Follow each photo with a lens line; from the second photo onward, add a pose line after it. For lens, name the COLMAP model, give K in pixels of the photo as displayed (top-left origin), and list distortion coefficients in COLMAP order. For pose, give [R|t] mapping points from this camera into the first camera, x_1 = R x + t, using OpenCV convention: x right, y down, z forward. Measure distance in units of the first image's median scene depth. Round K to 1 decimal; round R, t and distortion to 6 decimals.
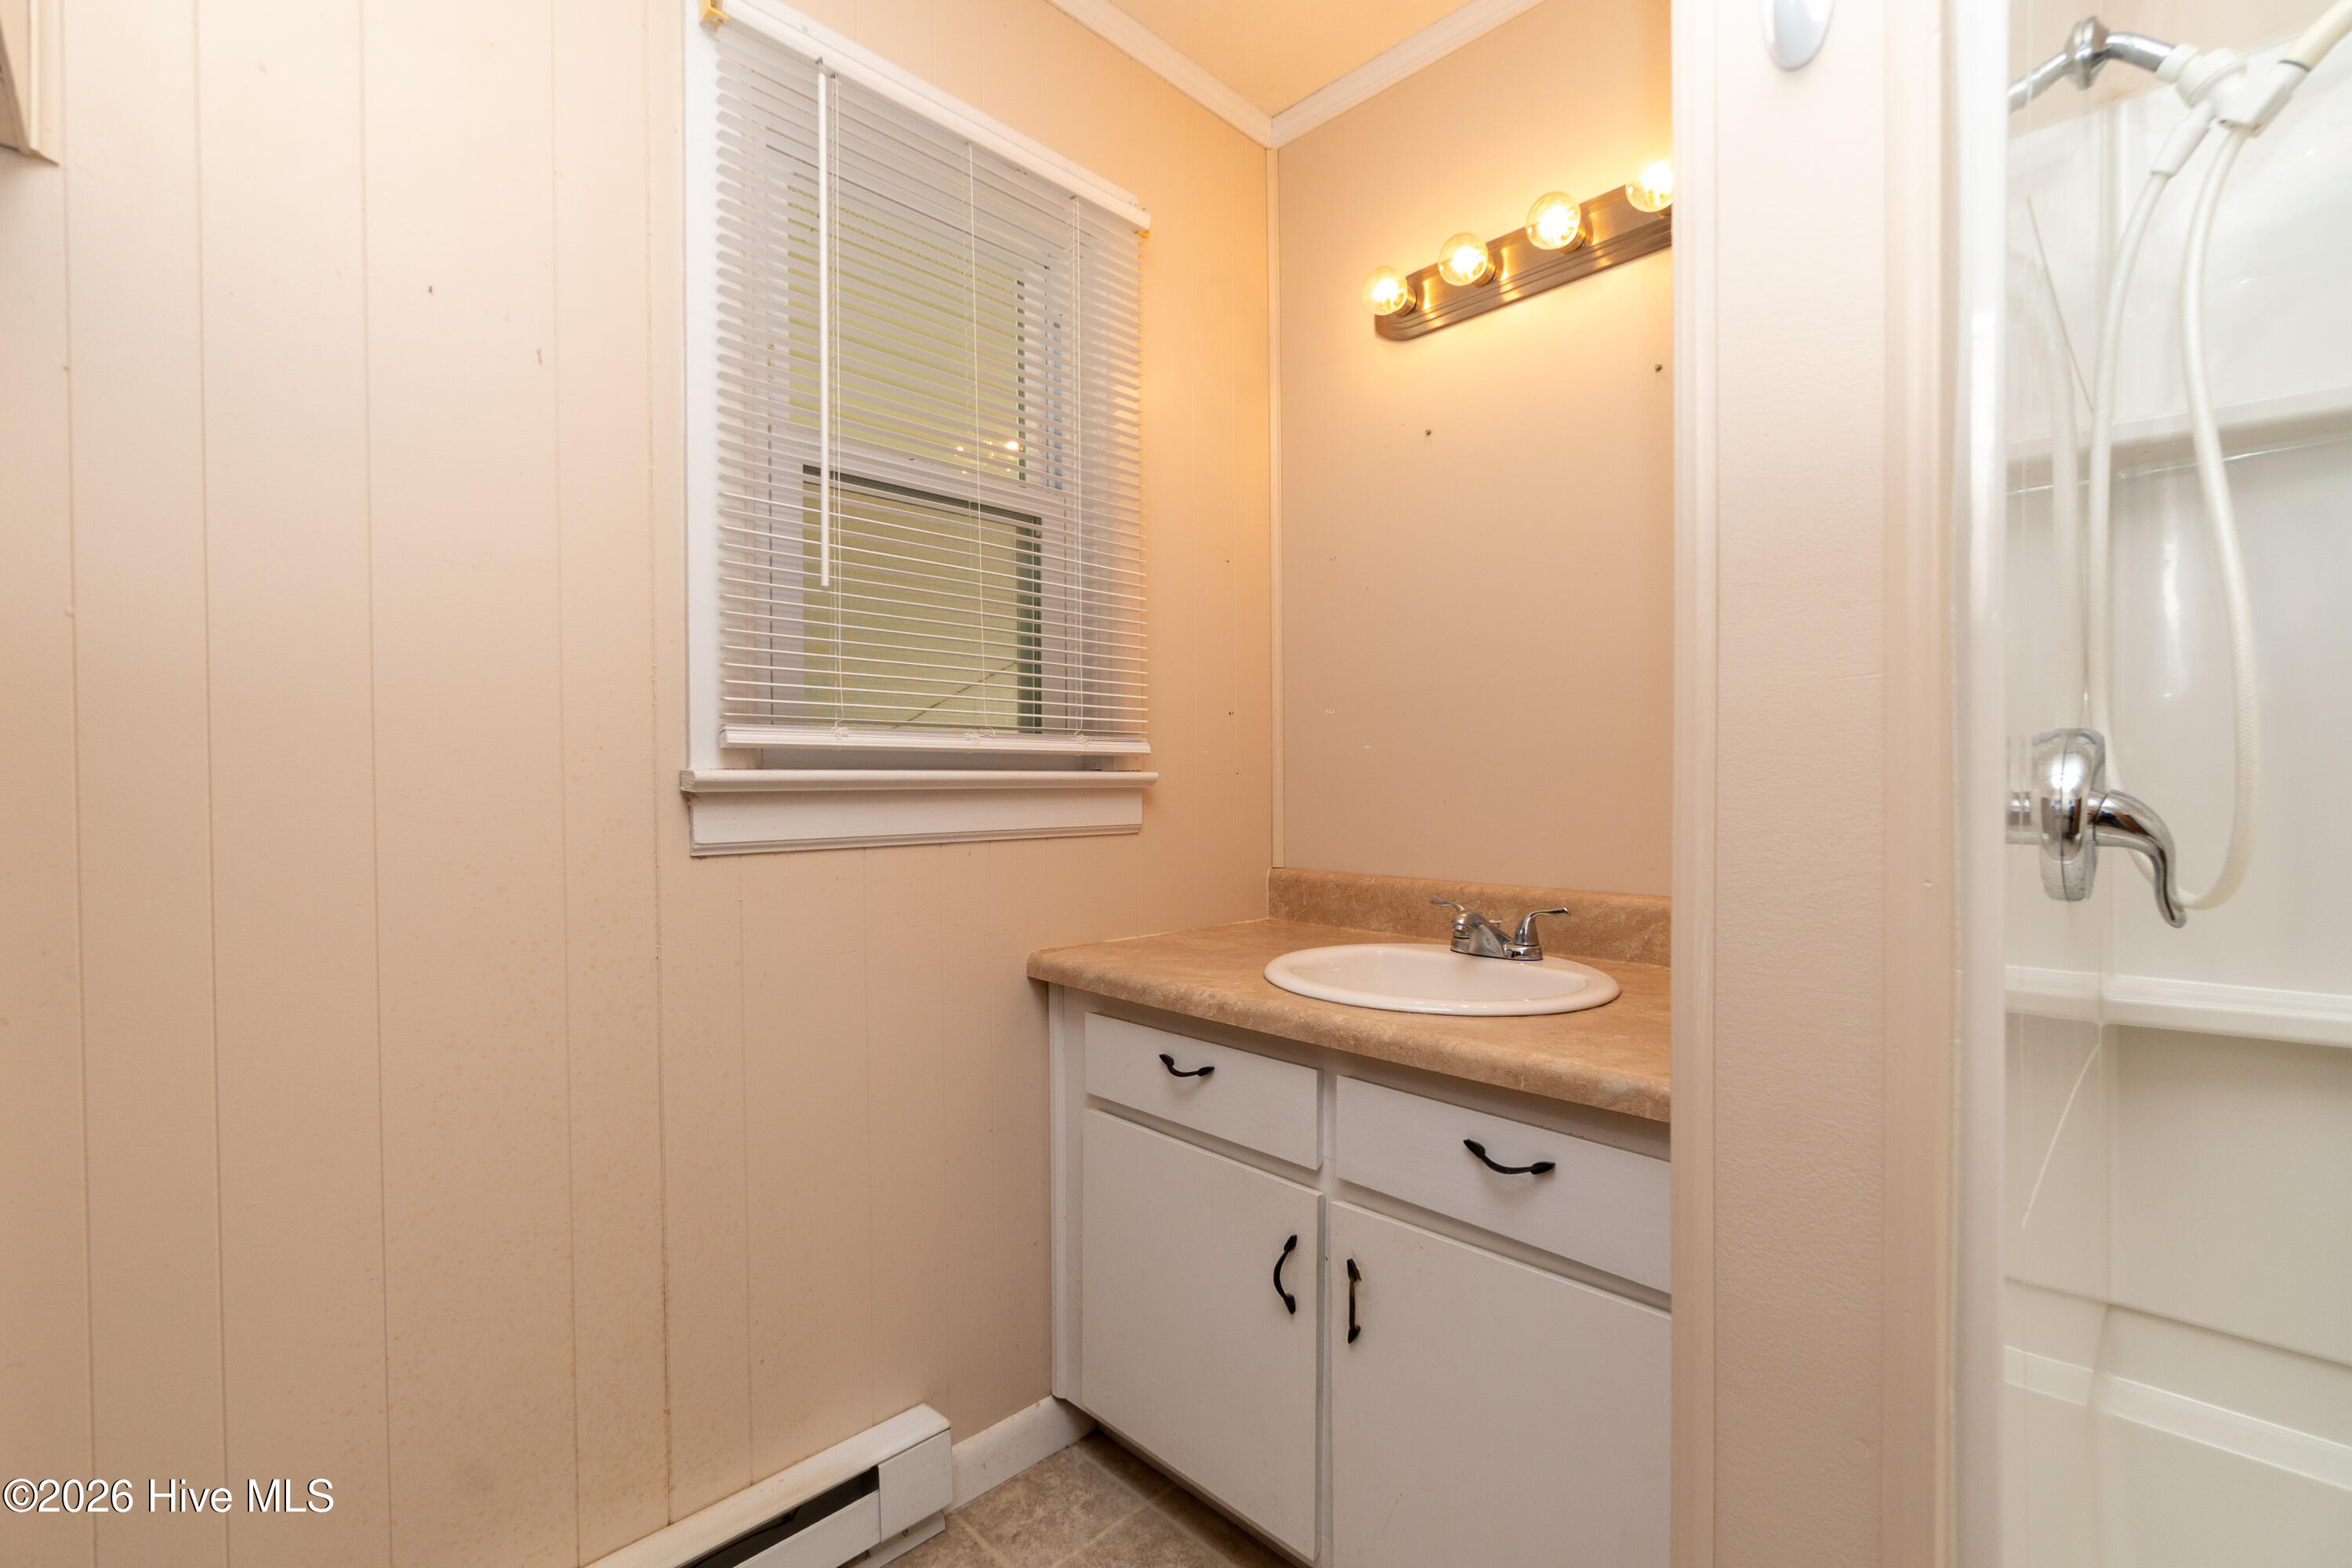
lens RADIAL K [[1017.4, 0, 1176.0], [0, 1017.4, 791.5], [0, 0, 1]] dist [-0.011270, 0.000304]
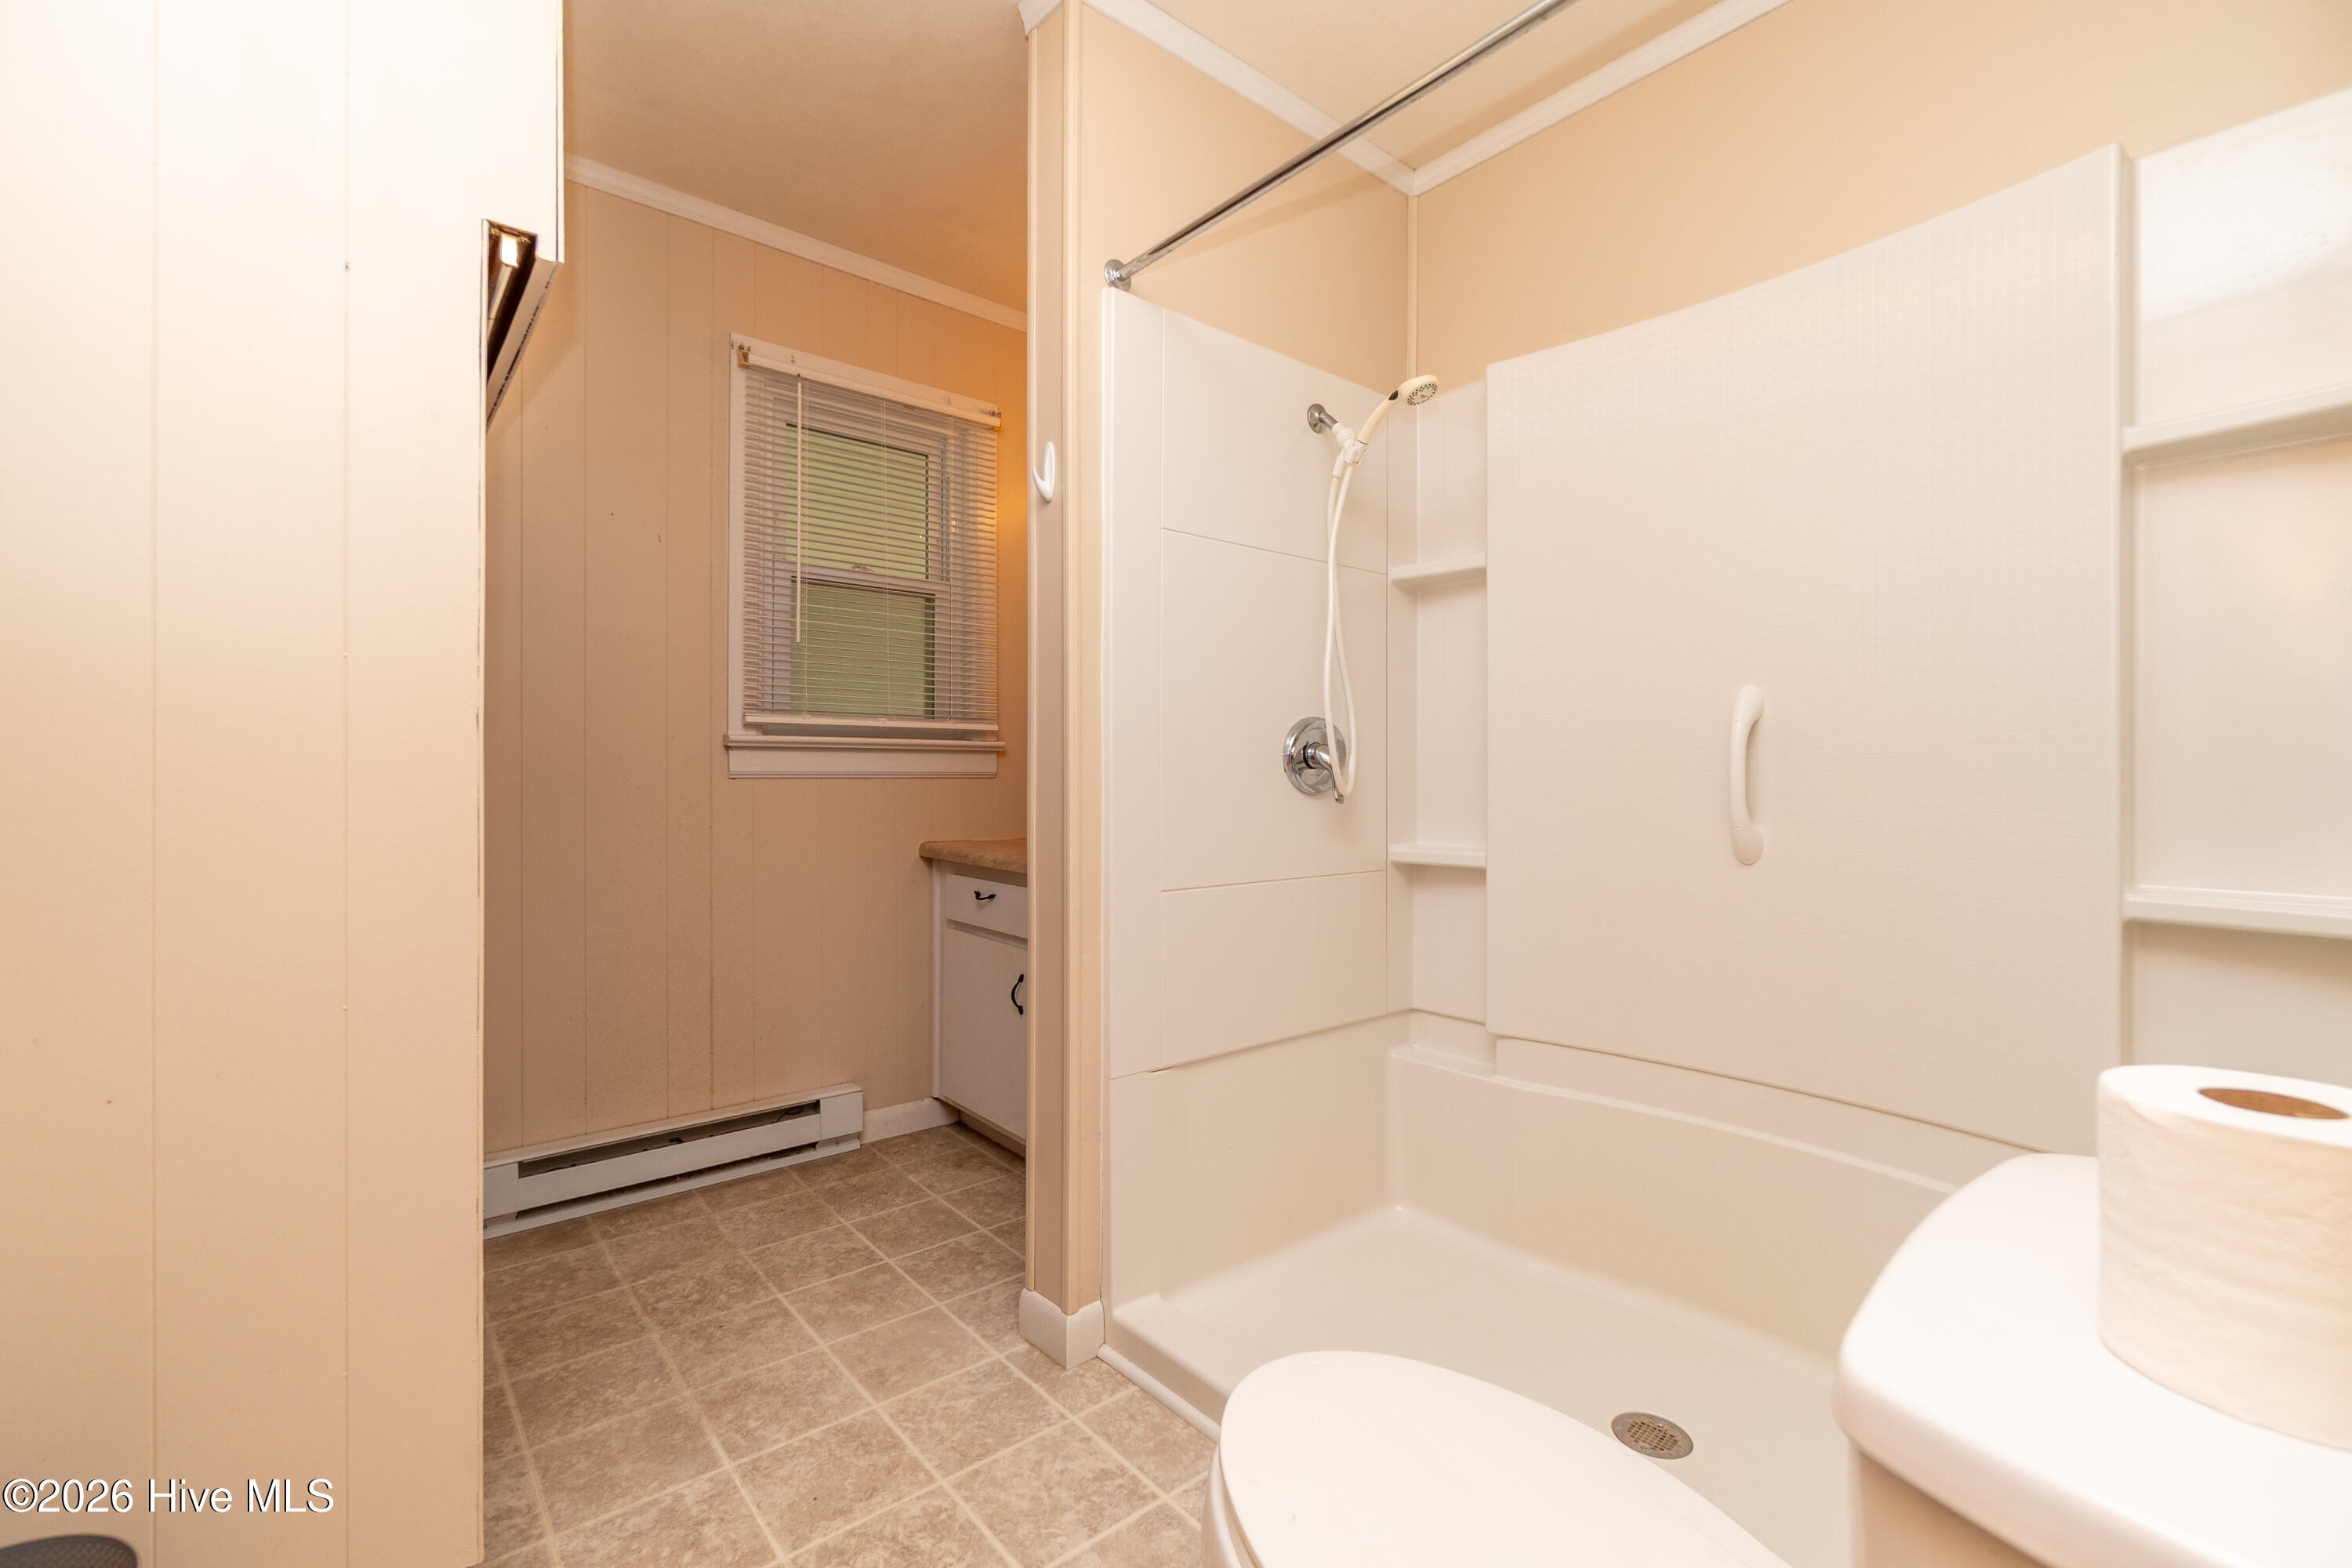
lens RADIAL K [[1013.5, 0, 1168.7], [0, 1013.5, 779.6], [0, 0, 1]] dist [-0.001226, 0.000951]
pose [[0.996653, 0.010428, -0.081086, 0.490203], [-0.010789, 0.999934, -0.004019, 0.058532], [0.081038, 0.004880, 0.996699, -0.828490]]
